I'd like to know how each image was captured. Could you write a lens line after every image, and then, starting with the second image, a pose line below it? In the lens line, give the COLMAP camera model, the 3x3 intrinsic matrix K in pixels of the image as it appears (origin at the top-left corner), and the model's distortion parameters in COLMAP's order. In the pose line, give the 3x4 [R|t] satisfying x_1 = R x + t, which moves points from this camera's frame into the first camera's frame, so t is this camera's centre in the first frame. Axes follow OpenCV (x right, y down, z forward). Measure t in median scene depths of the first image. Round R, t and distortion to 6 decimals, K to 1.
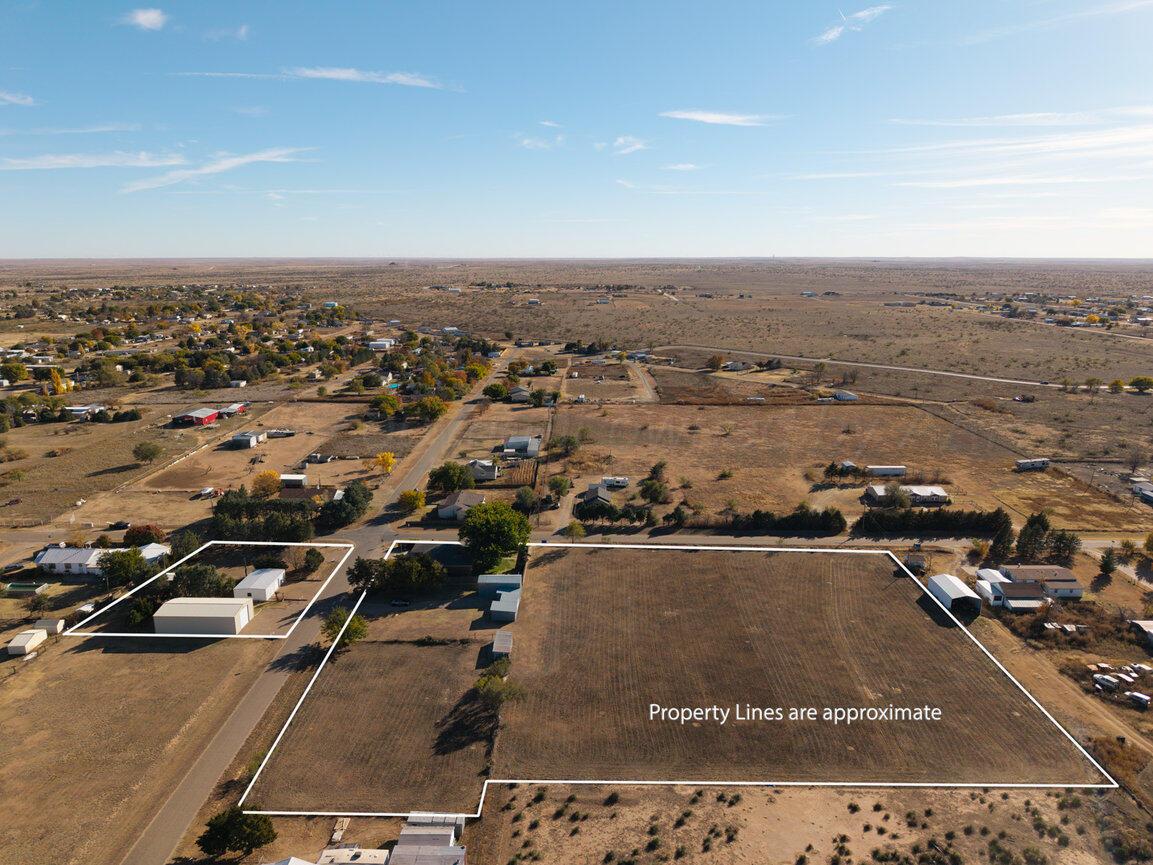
lens RADIAL K [[779.4, 0, 573.1], [0, 779.4, 432.7], [0, 0, 1]] dist [0.010488, -0.004049]
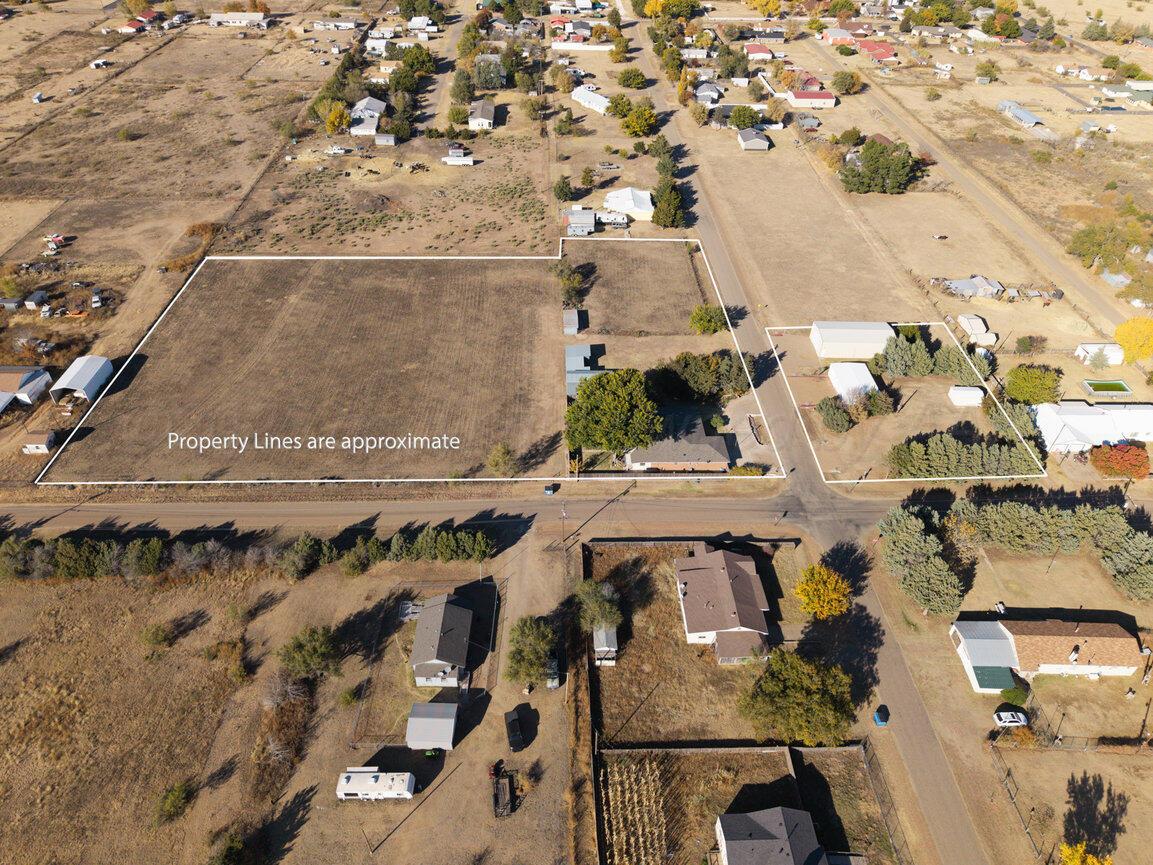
lens RADIAL K [[772.5, 0, 576.5], [0, 772.5, 432.5], [0, 0, 1]] dist [0.019832, -0.016136]
pose [[-0.998815, 0.008268, -0.047969, -0.035915], [-0.033158, 0.605903, 0.794847, -0.486520], [0.035636, 0.795495, -0.604911, 1.608808]]
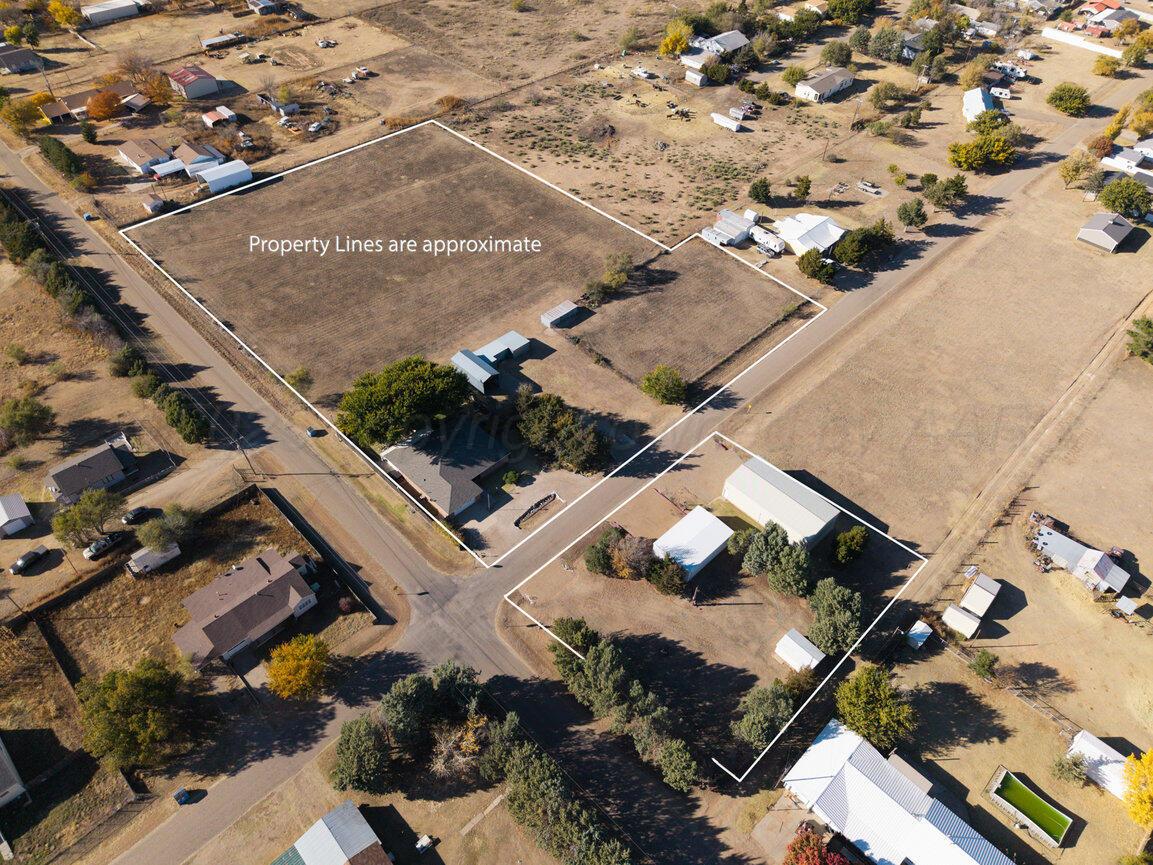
lens RADIAL K [[772.5, 0, 576.5], [0, 772.5, 432.5], [0, 0, 1]] dist [0.019832, -0.016136]
pose [[-0.709959, -0.521360, 0.473435, -0.612100], [0.132275, 0.561577, 0.816783, -0.443198], [-0.691709, 0.642507, -0.329734, 1.259180]]
